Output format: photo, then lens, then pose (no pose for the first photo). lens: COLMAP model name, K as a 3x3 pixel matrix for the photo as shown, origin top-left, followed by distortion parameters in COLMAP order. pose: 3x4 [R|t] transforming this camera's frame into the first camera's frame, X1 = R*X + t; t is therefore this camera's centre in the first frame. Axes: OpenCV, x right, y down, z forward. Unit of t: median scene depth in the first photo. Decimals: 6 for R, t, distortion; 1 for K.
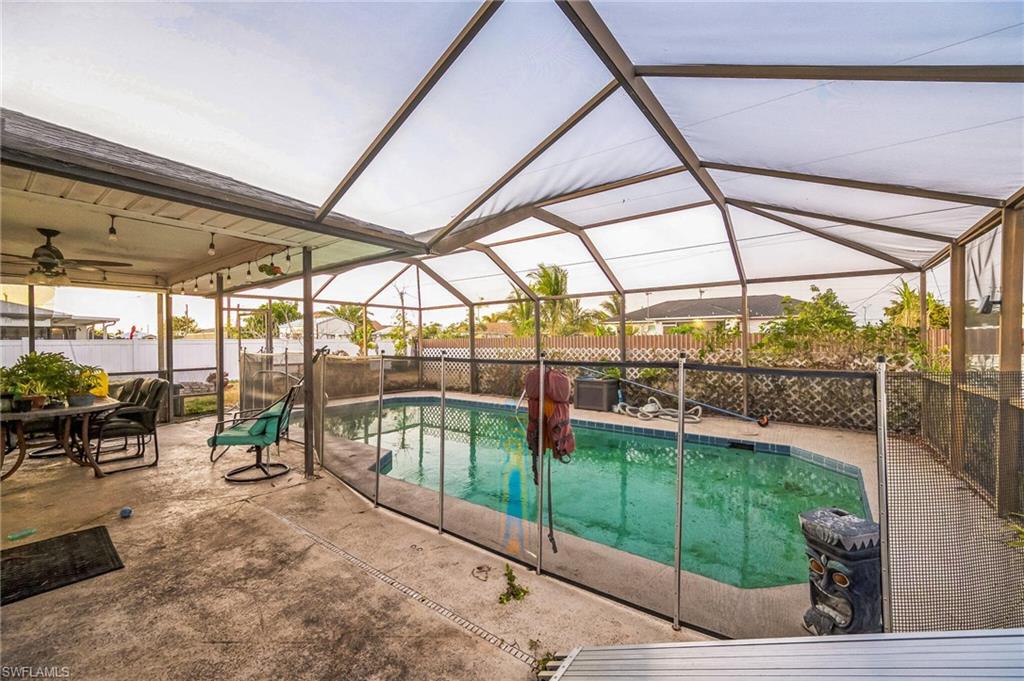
lens RADIAL K [[408.3, 0, 516.1], [0, 408.3, 342.9], [0, 0, 1]] dist [-0.004133, 0.000121]
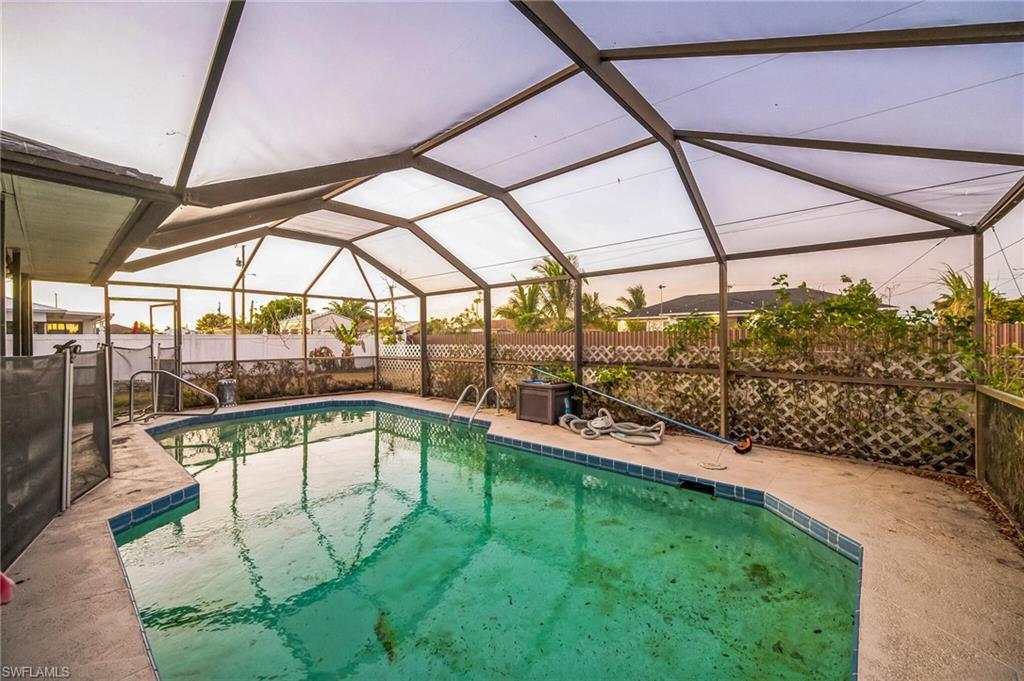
lens RADIAL K [[408.3, 0, 511.4], [0, 408.3, 340.6], [0, 0, 1]] dist [-0.004133, 0.000121]
pose [[0.997529, 0.003195, -0.070179, 0.217415], [-0.003080, 0.999994, 0.001754, 0.002581], [0.070184, -0.001534, 0.997533, 0.216215]]
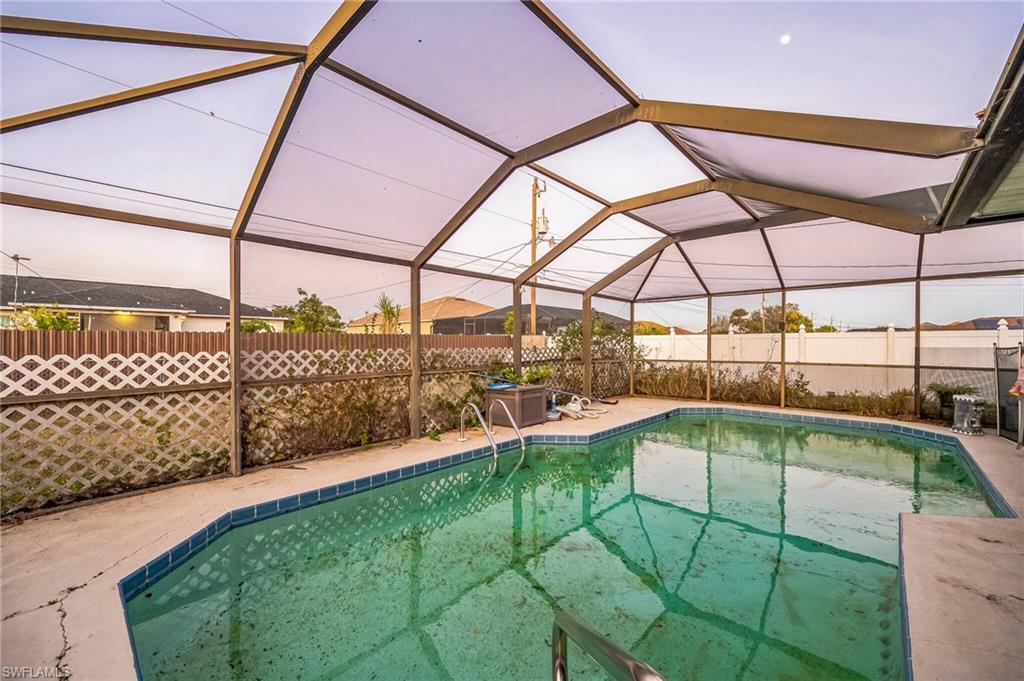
lens RADIAL K [[408.3, 0, 508.5], [0, 408.3, 339.8], [0, 0, 1]] dist [-0.004133, 0.000121]
pose [[0.102584, 0.013986, 0.994626, -0.696891], [0.004688, 0.999883, -0.014543, 0.011235], [-0.994713, 0.006155, 0.102507, 1.091490]]
